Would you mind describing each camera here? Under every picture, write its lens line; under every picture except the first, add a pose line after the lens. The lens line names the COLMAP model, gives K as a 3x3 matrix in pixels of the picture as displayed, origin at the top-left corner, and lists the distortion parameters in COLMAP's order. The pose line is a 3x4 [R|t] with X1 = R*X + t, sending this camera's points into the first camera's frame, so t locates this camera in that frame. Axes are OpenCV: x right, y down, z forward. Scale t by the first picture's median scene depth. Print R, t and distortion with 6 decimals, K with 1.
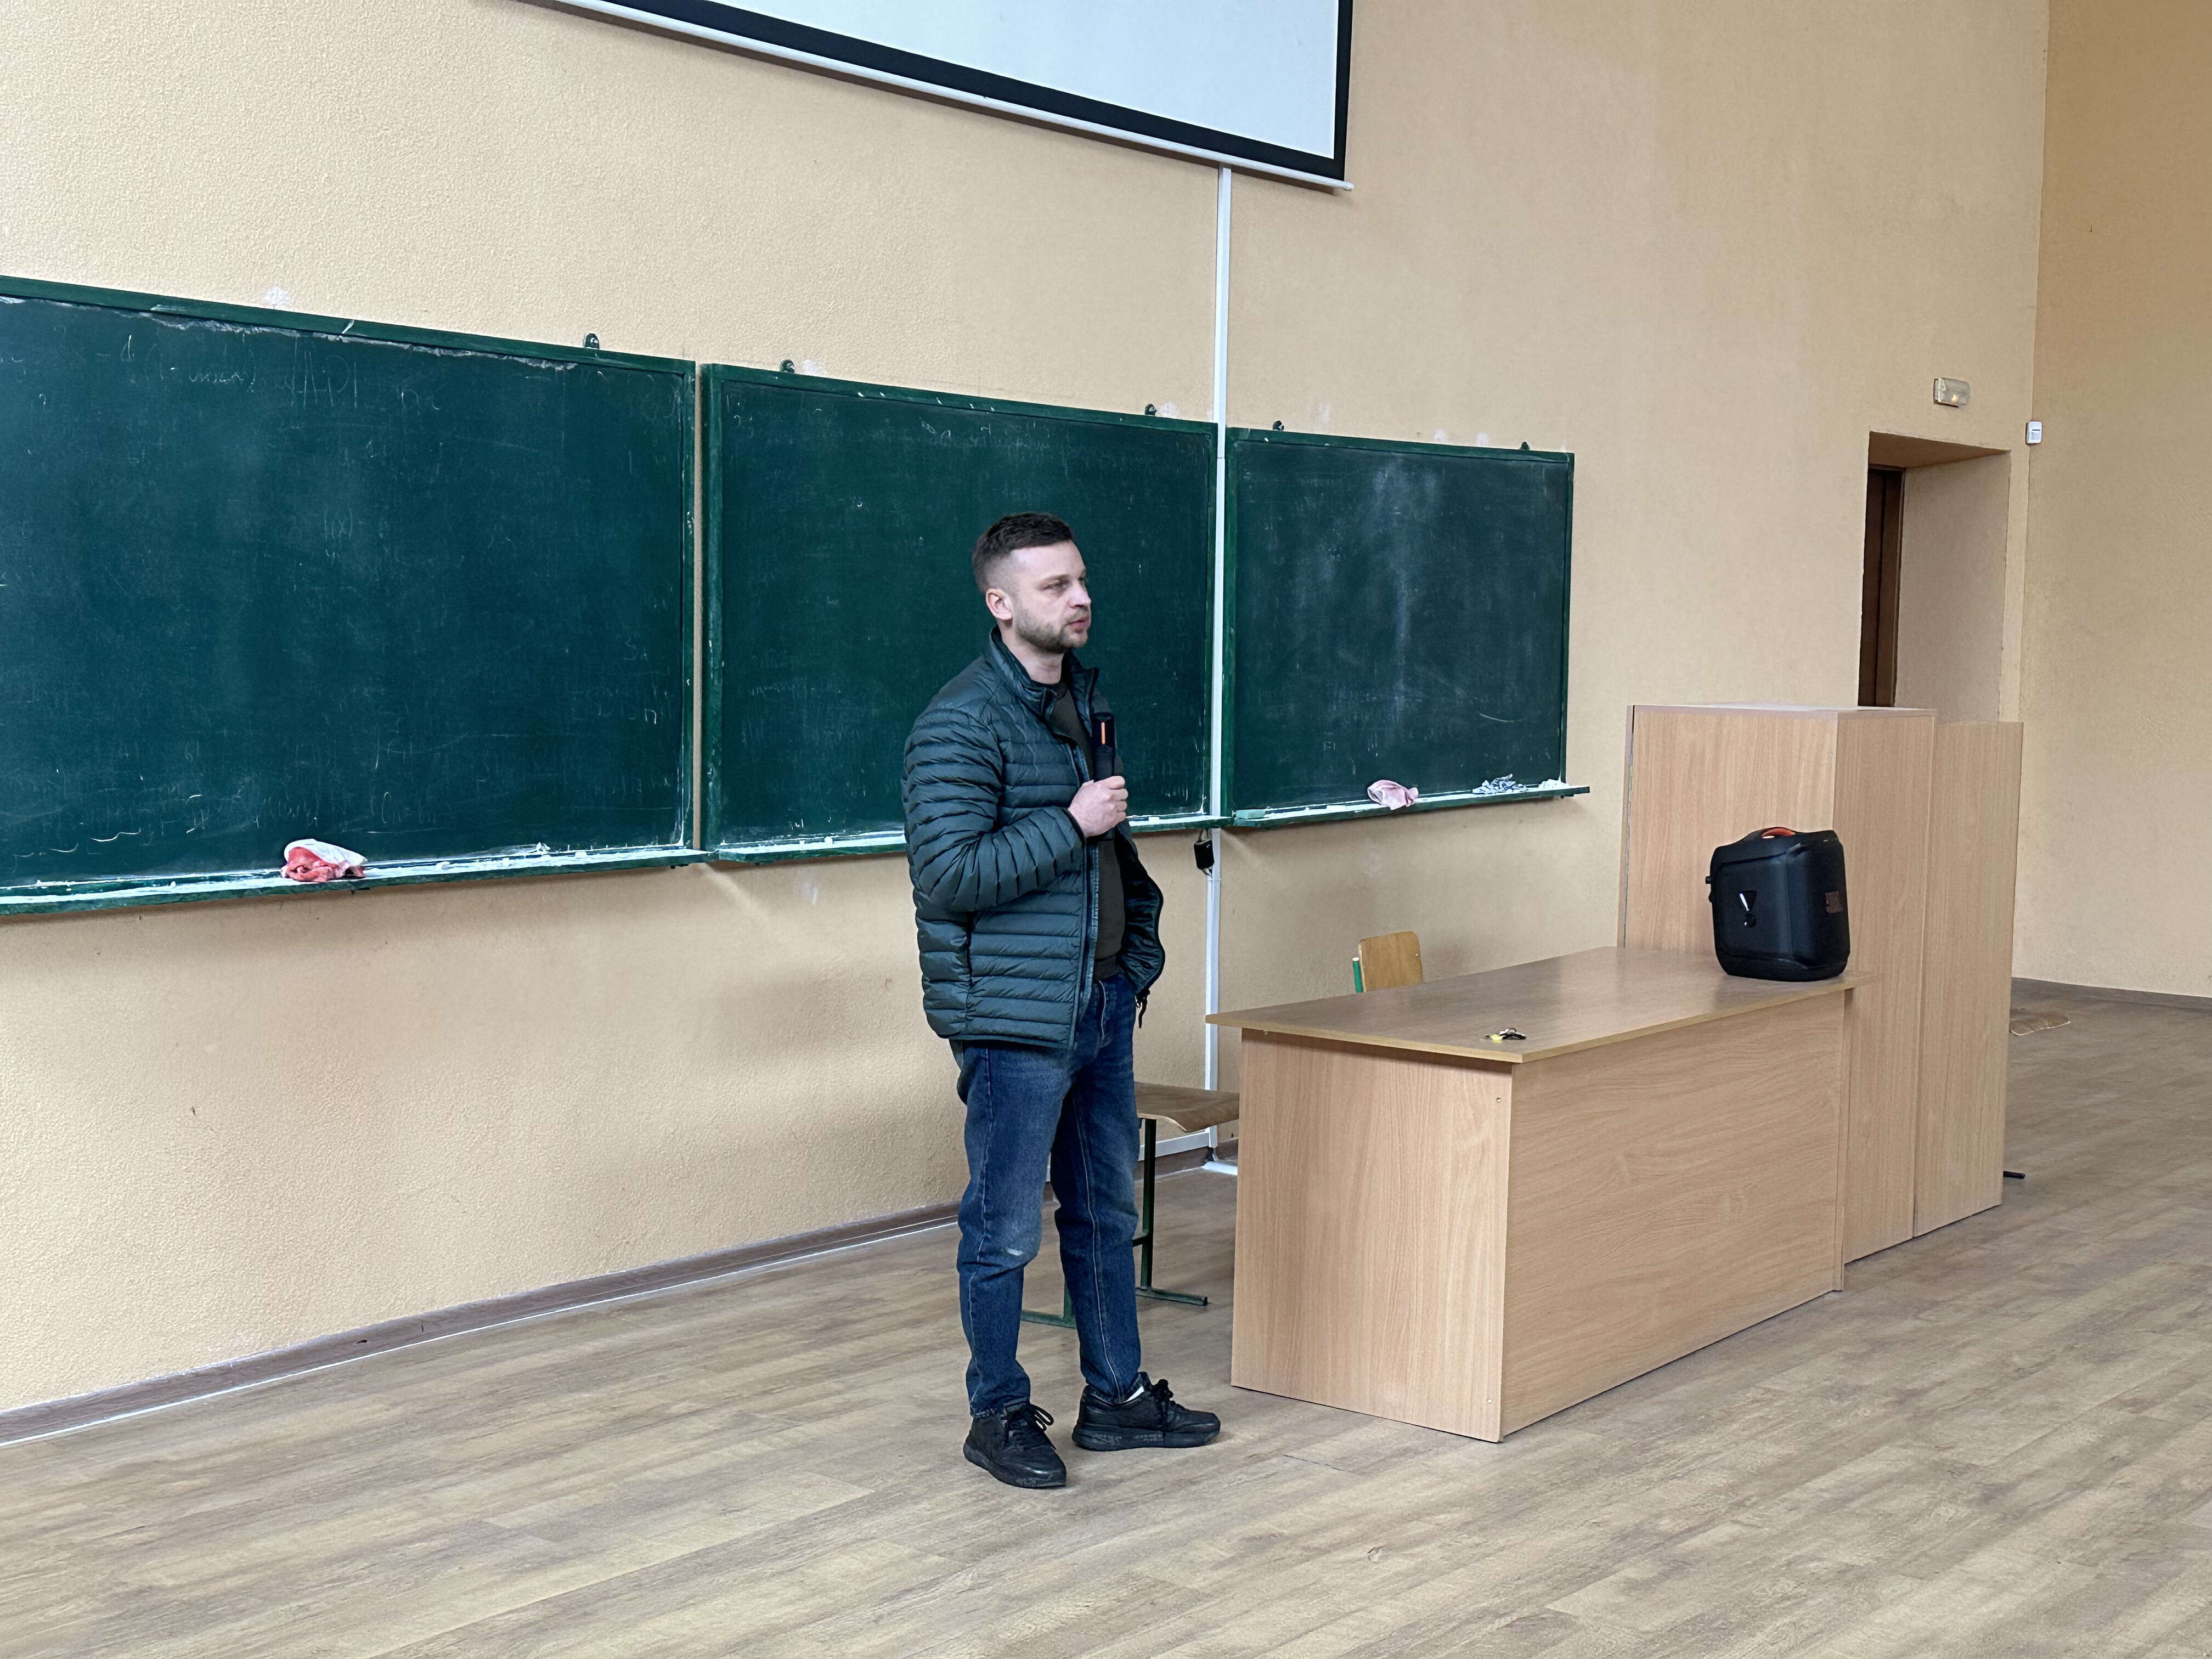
lens RADIAL K [[2826.0, 0, 1092.7], [0, 2826.0, 837.8], [0, 0, 1]] dist [0.194361, -0.289085]
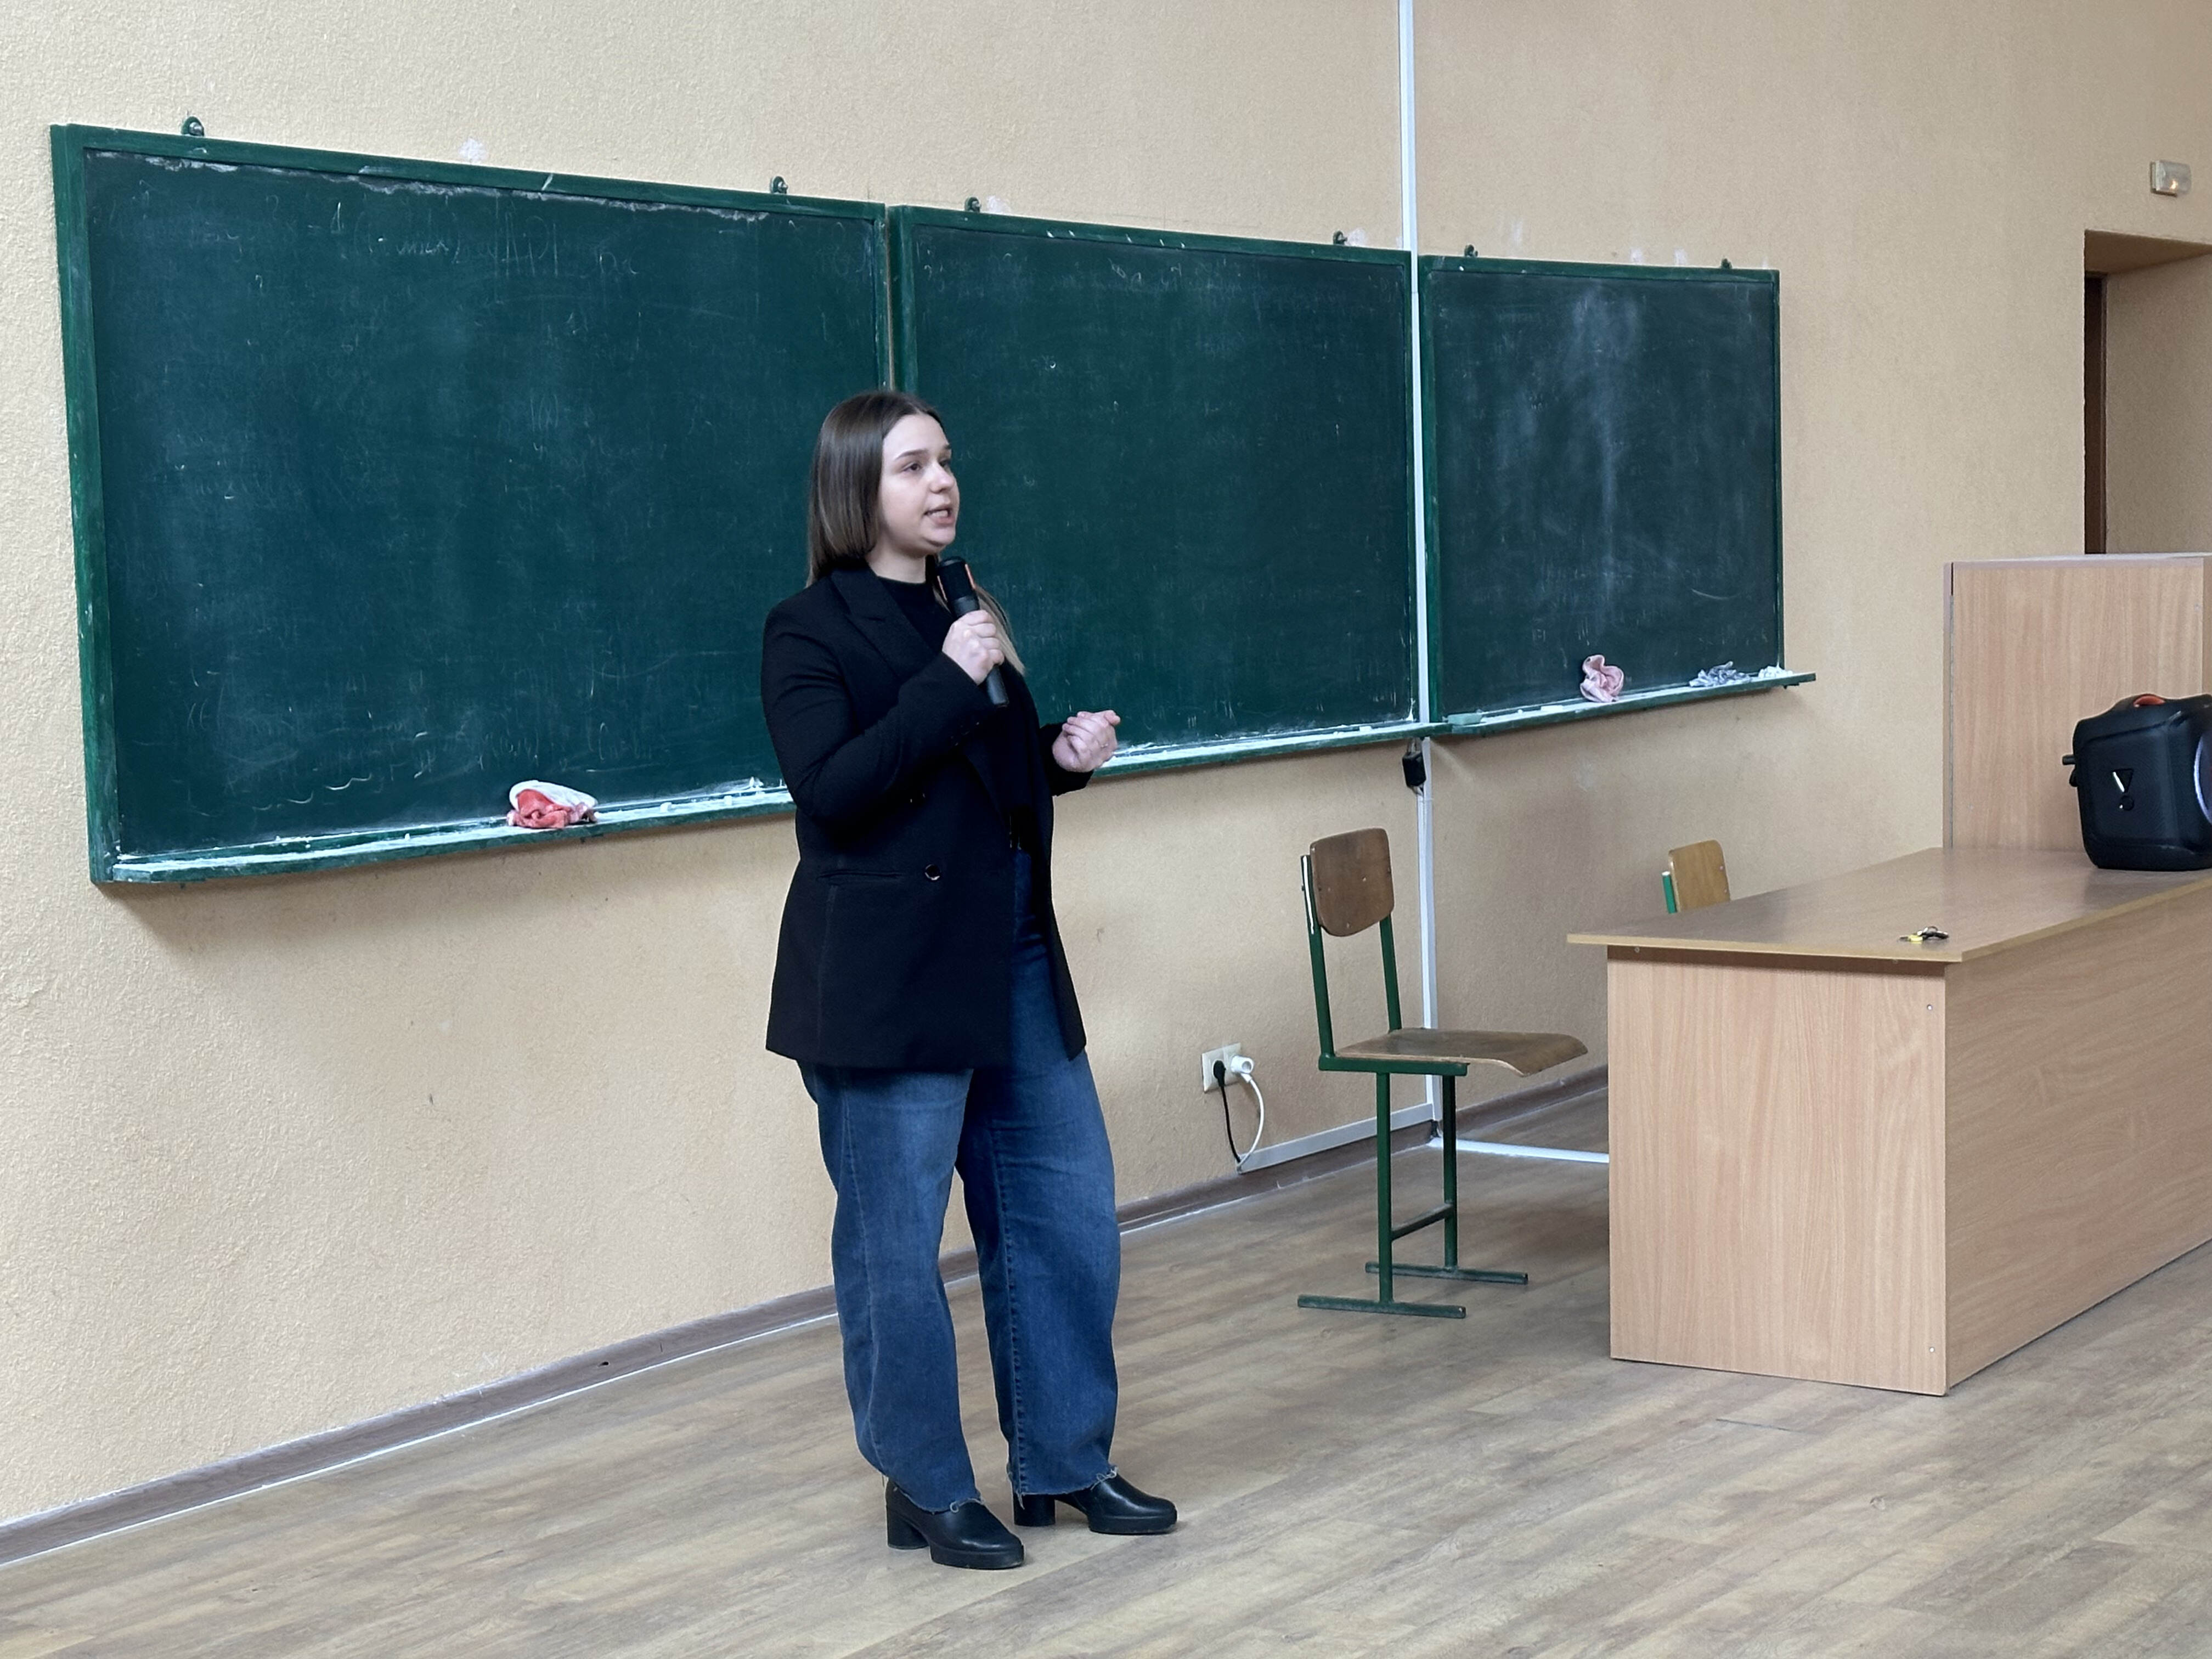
lens RADIAL K [[3795.6, 0, 1108.4], [0, 3795.6, 840.8], [0, 0, 1]] dist [0.174896, -0.072968]
pose [[0.996233, -0.050254, 0.070665, -0.170743], [0.049703, 0.998719, 0.009530, 0.015158], [-0.071053, -0.005982, 0.997455, -0.144487]]
